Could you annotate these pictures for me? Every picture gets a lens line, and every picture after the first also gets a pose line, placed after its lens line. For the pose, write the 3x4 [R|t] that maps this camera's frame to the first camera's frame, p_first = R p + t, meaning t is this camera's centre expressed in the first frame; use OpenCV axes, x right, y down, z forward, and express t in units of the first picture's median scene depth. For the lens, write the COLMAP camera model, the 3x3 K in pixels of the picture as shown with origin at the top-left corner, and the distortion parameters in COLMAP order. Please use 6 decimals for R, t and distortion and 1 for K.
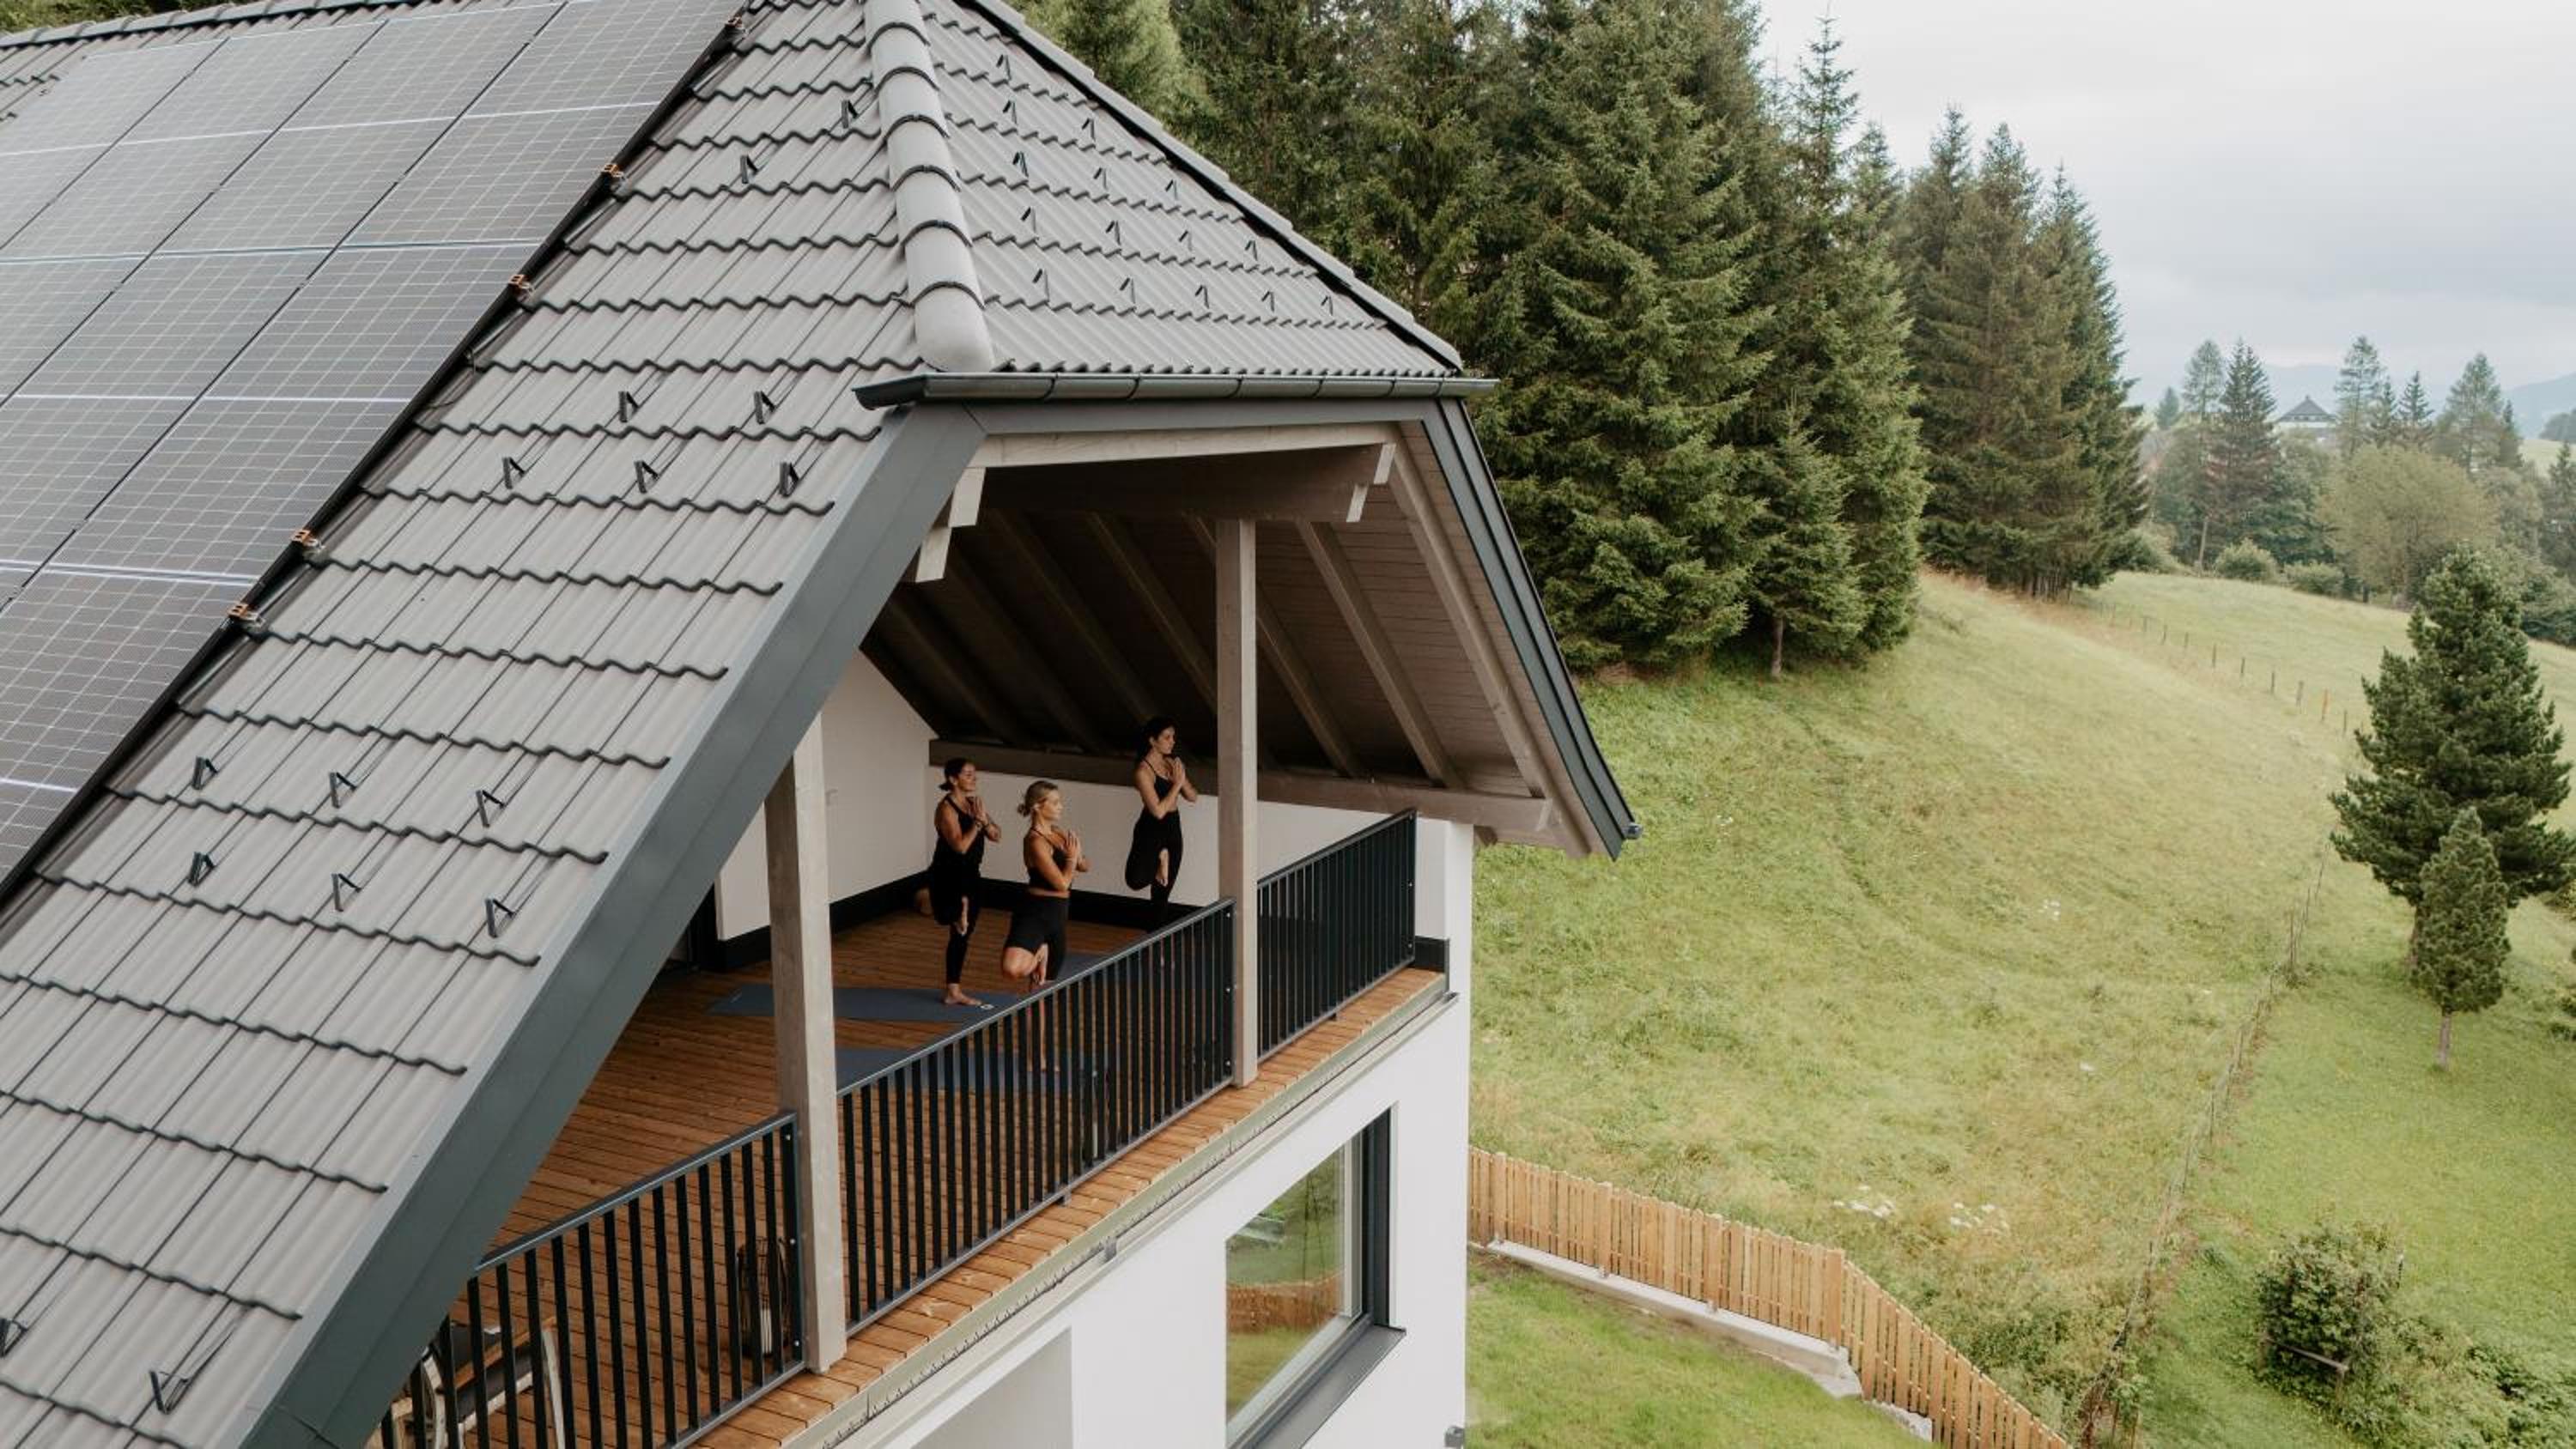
lens RADIAL K [[1913.2, 0, 1252.9], [0, 1913.2, 725.1], [0, 0, 1]] dist [0.059539, 0.001618]
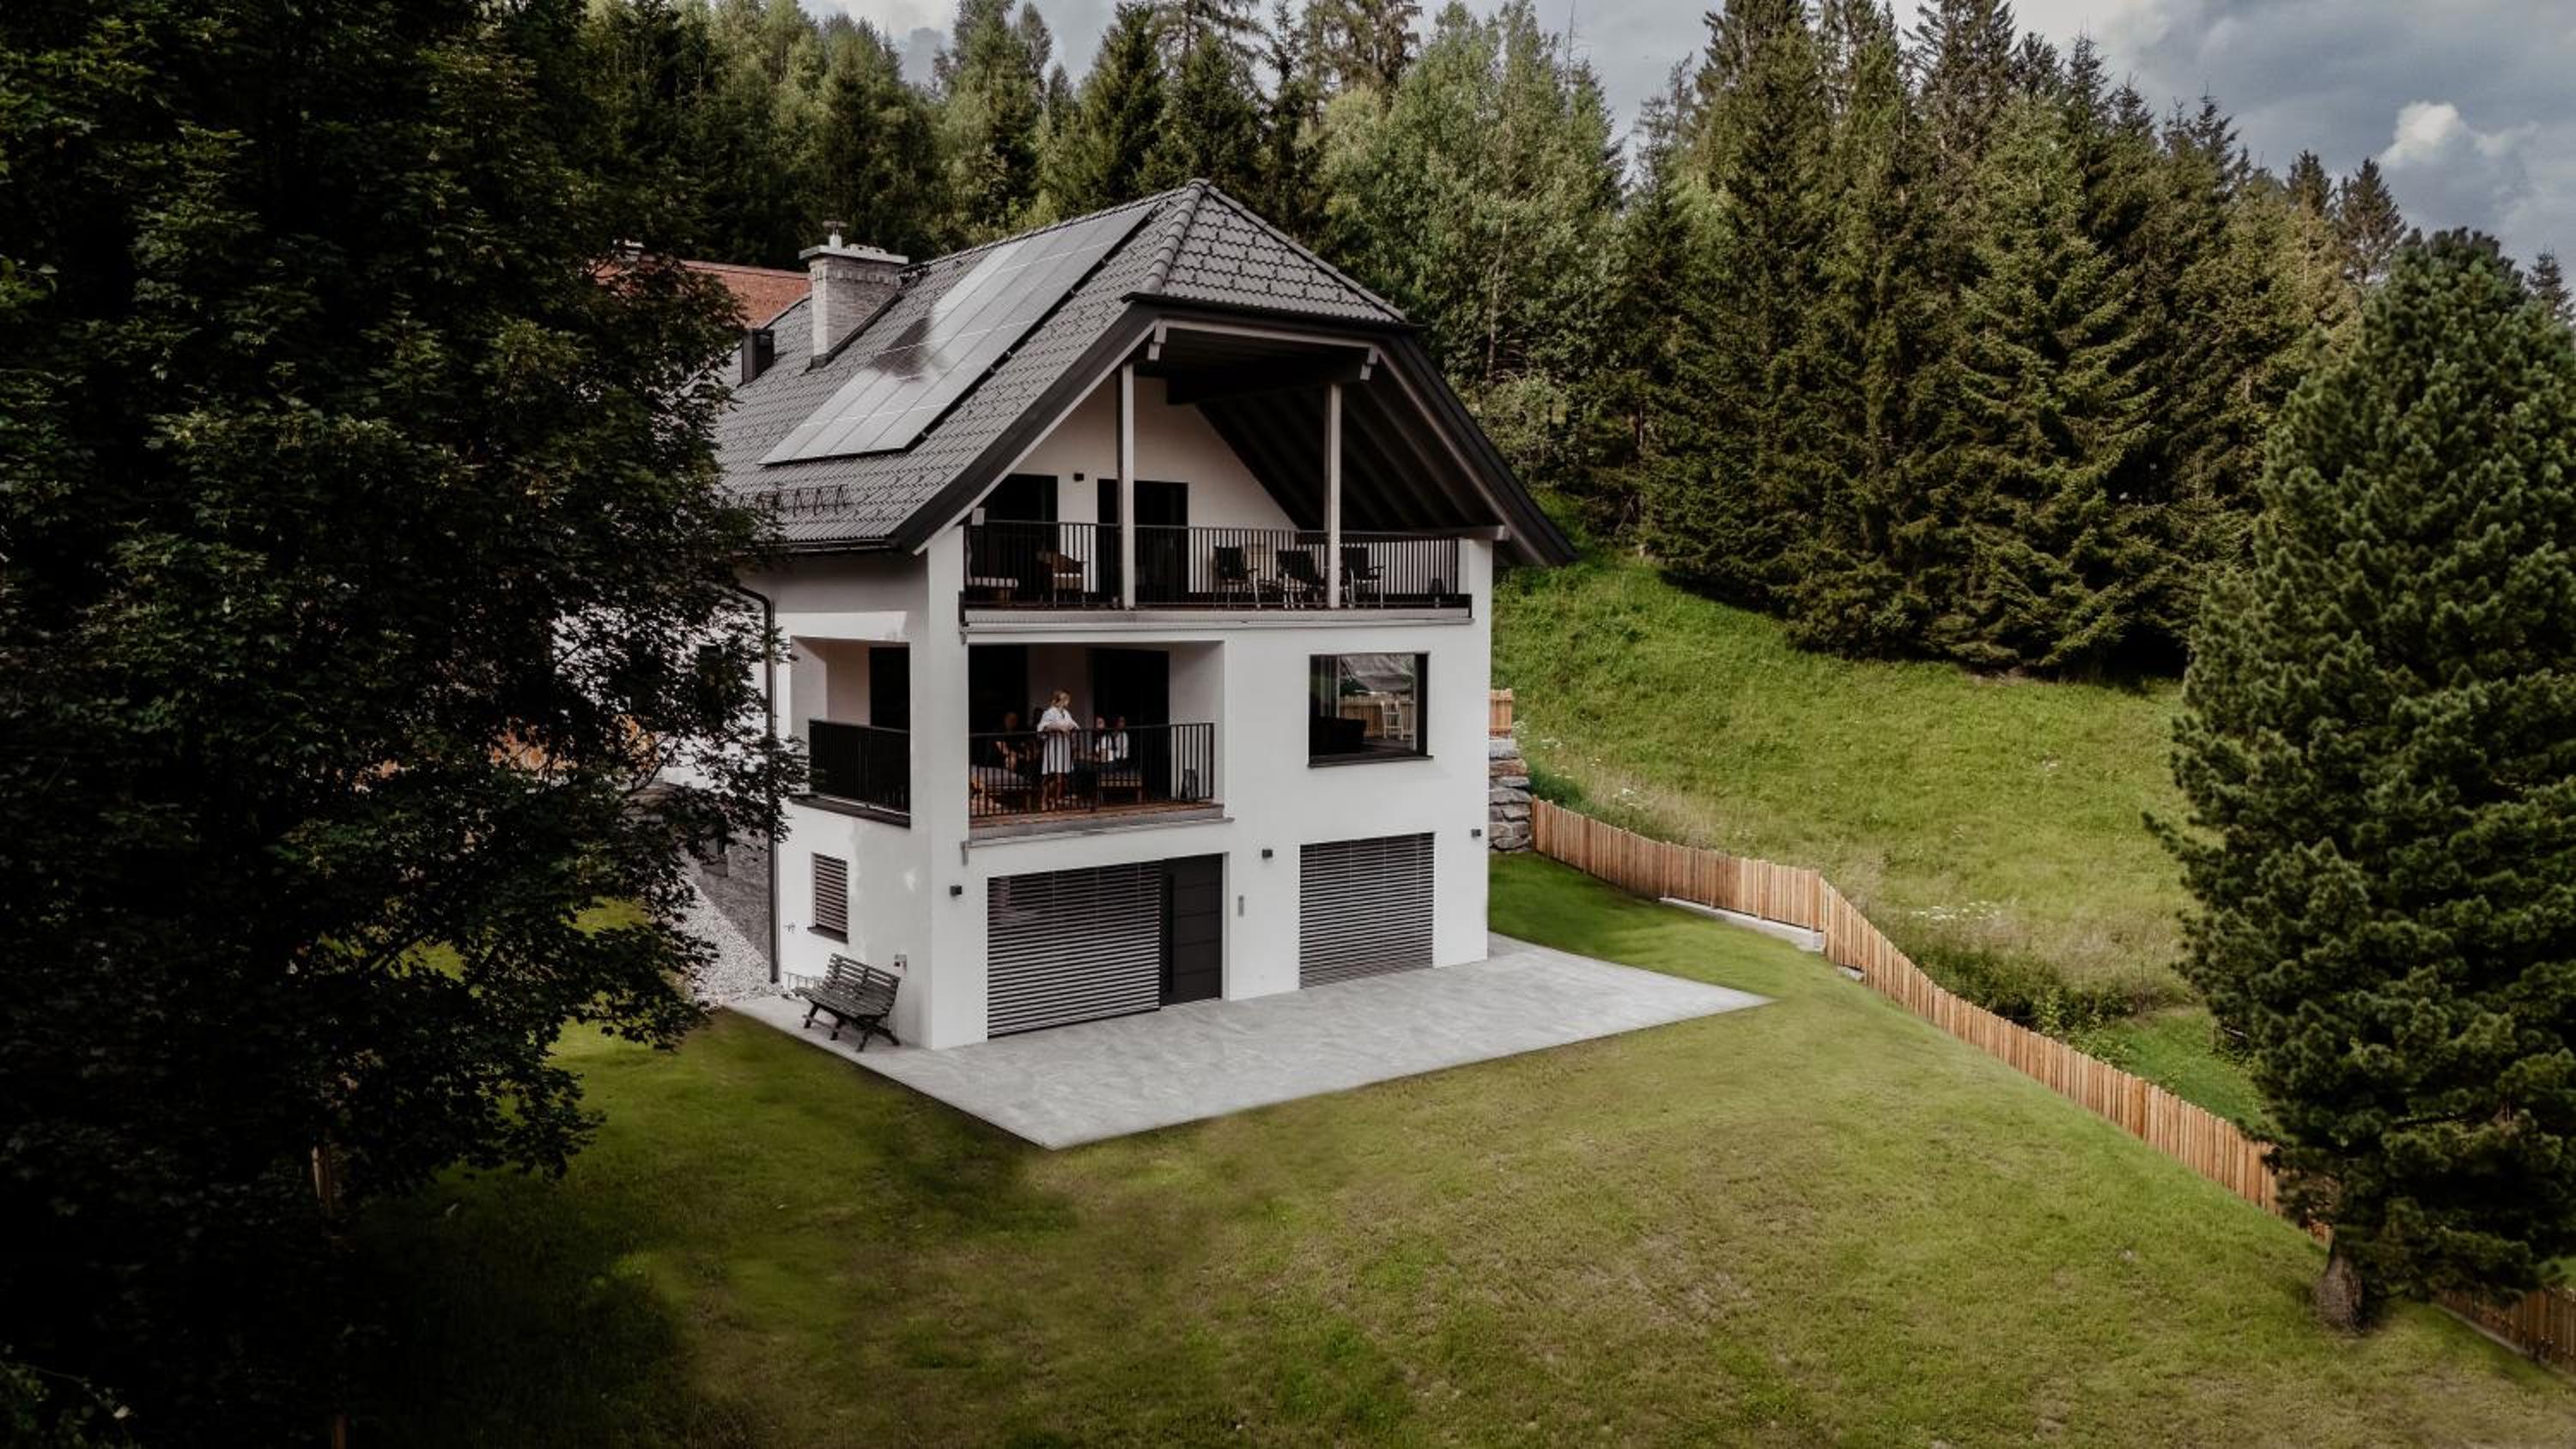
lens RADIAL K [[1913.2, 0, 1252.9], [0, 1913.2, 725.1], [0, 0, 1]] dist [0.059539, 0.001618]
pose [[0.906057, 0.035895, -0.421631, 0.282915], [-0.079749, 0.993026, -0.086835, 0.165135], [0.415573, 0.112302, 0.902600, -0.379935]]
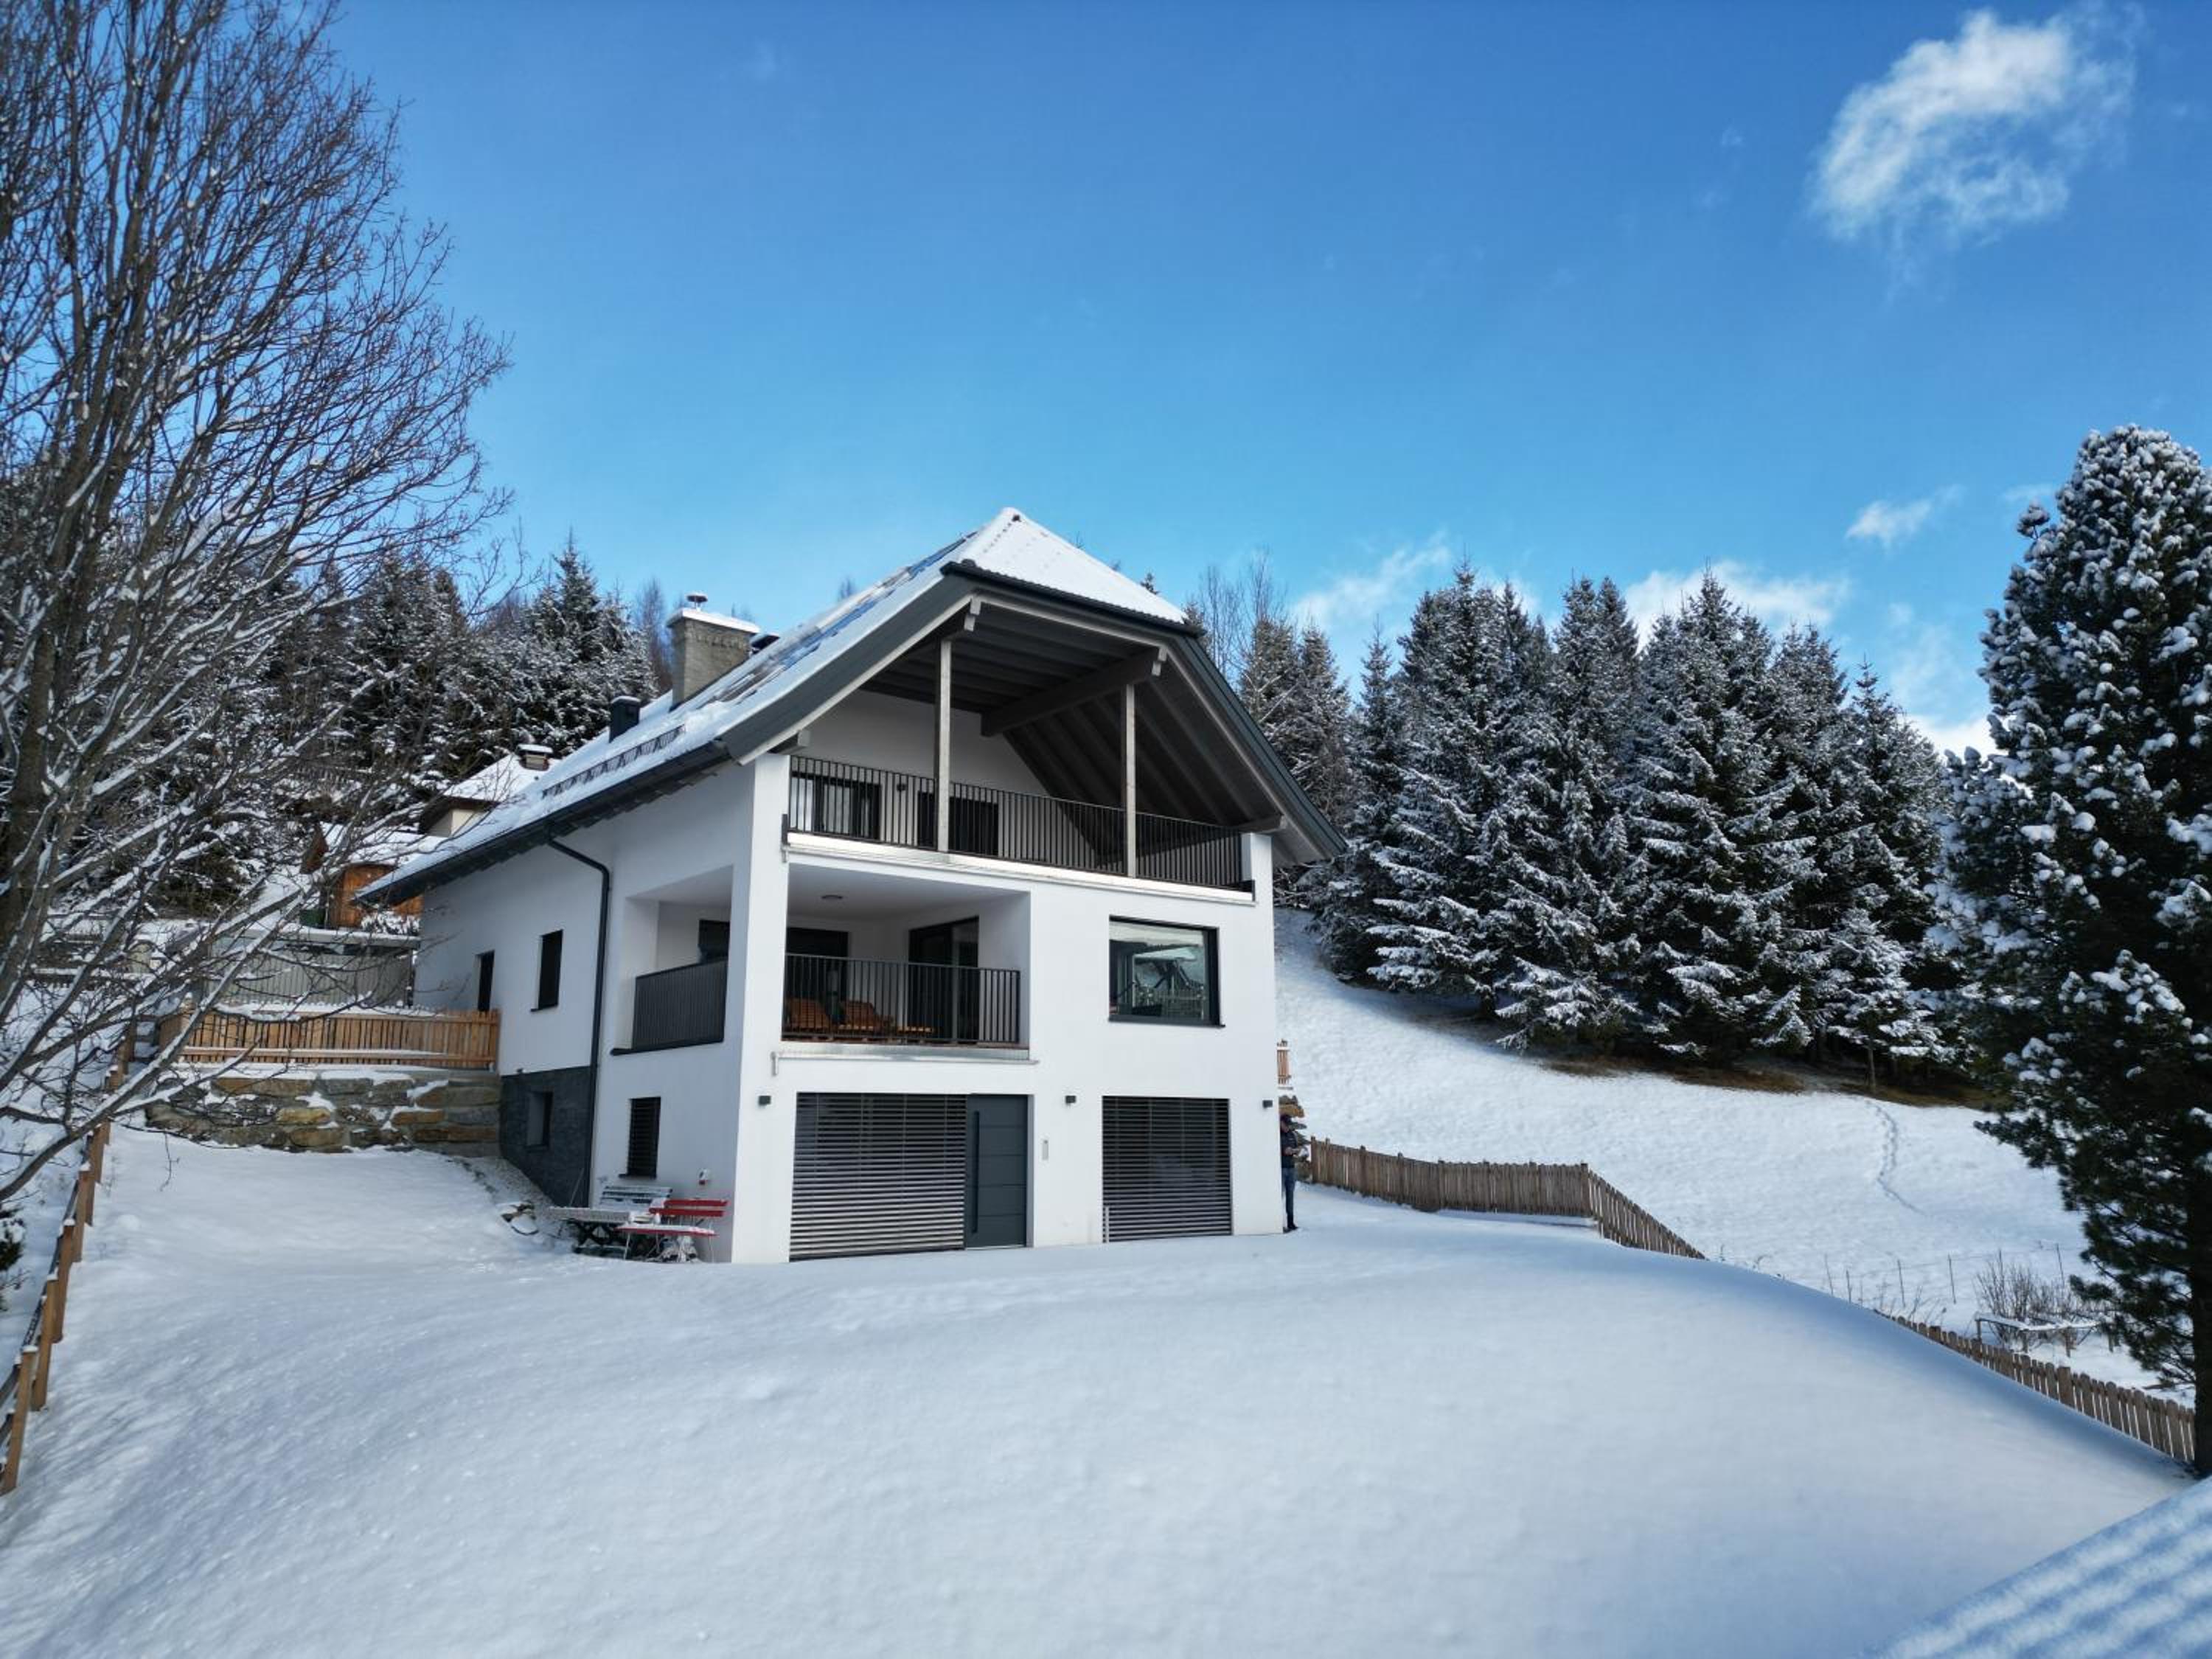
lens RADIAL K [[1537.3, 0, 1106.0], [0, 1537.3, 829.5], [0, 0, 1]] dist [0.151869, -0.182415]
pose [[0.920331, -0.080967, -0.382669, 0.238904], [-0.066374, 0.931823, -0.356791, 0.266461], [0.385468, 0.353765, 0.852212, -0.271251]]
